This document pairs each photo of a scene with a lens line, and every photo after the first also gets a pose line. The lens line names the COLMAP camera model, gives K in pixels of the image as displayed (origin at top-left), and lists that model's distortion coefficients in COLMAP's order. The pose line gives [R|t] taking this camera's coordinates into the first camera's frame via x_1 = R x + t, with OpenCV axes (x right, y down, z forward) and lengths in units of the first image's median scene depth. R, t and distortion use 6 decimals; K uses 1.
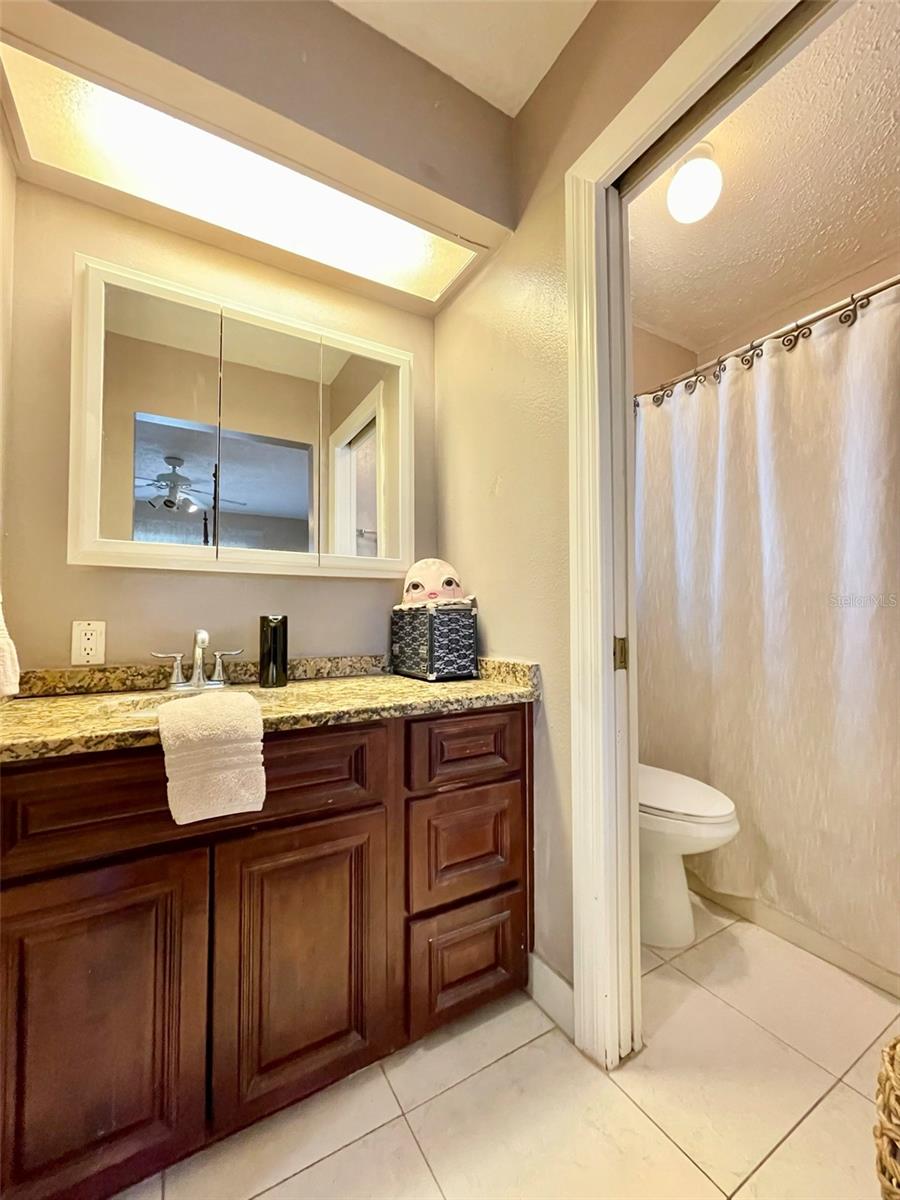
lens RADIAL K [[483.7, 0, 455.8], [0, 483.7, 601.0], [0, 0, 1]] dist [-0.005513, 0.000847]
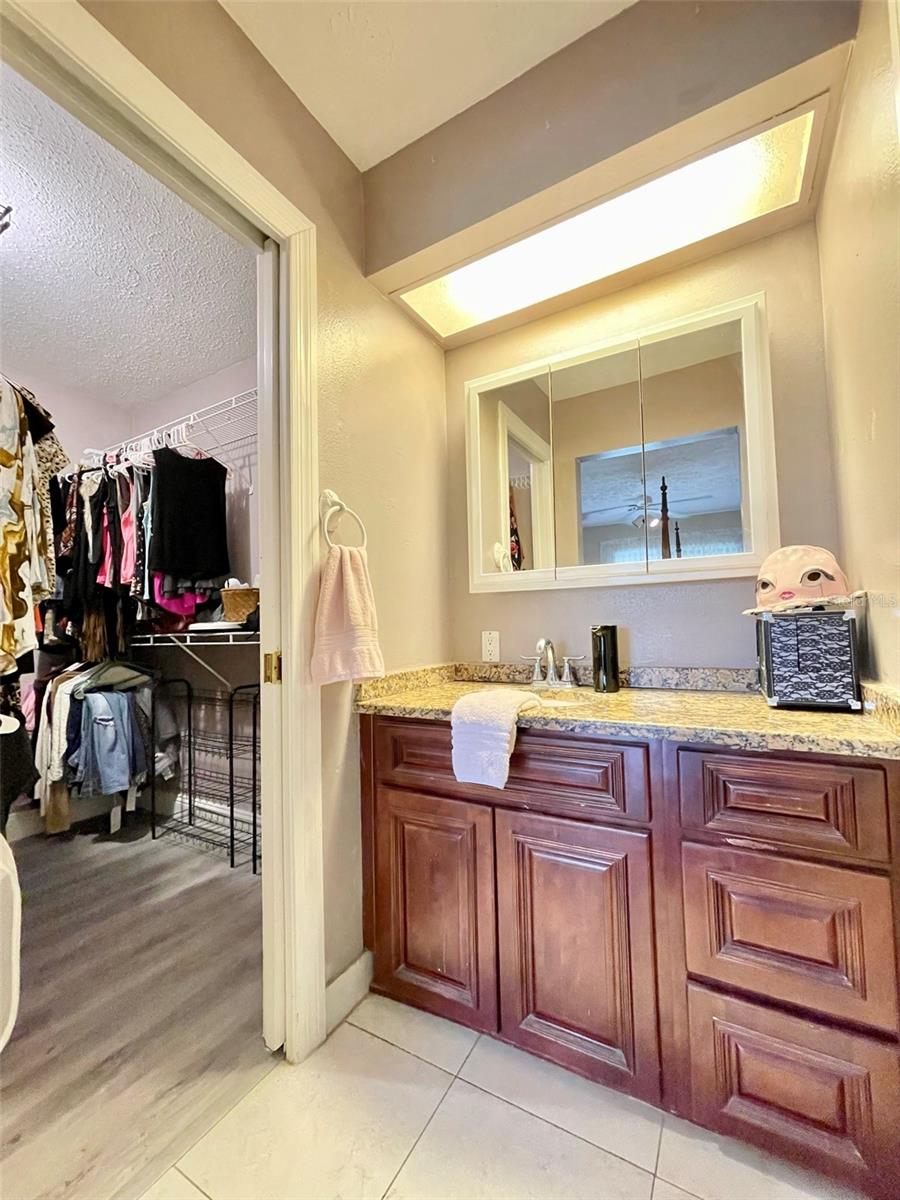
lens RADIAL K [[483.7, 0, 455.4], [0, 483.7, 601.7], [0, 0, 1]] dist [-0.005513, 0.000847]
pose [[0.492906, -0.052127, -0.868520, 0.424589], [0.054635, 0.998088, -0.028897, -0.009928], [0.868365, -0.033208, 0.494812, 0.199729]]
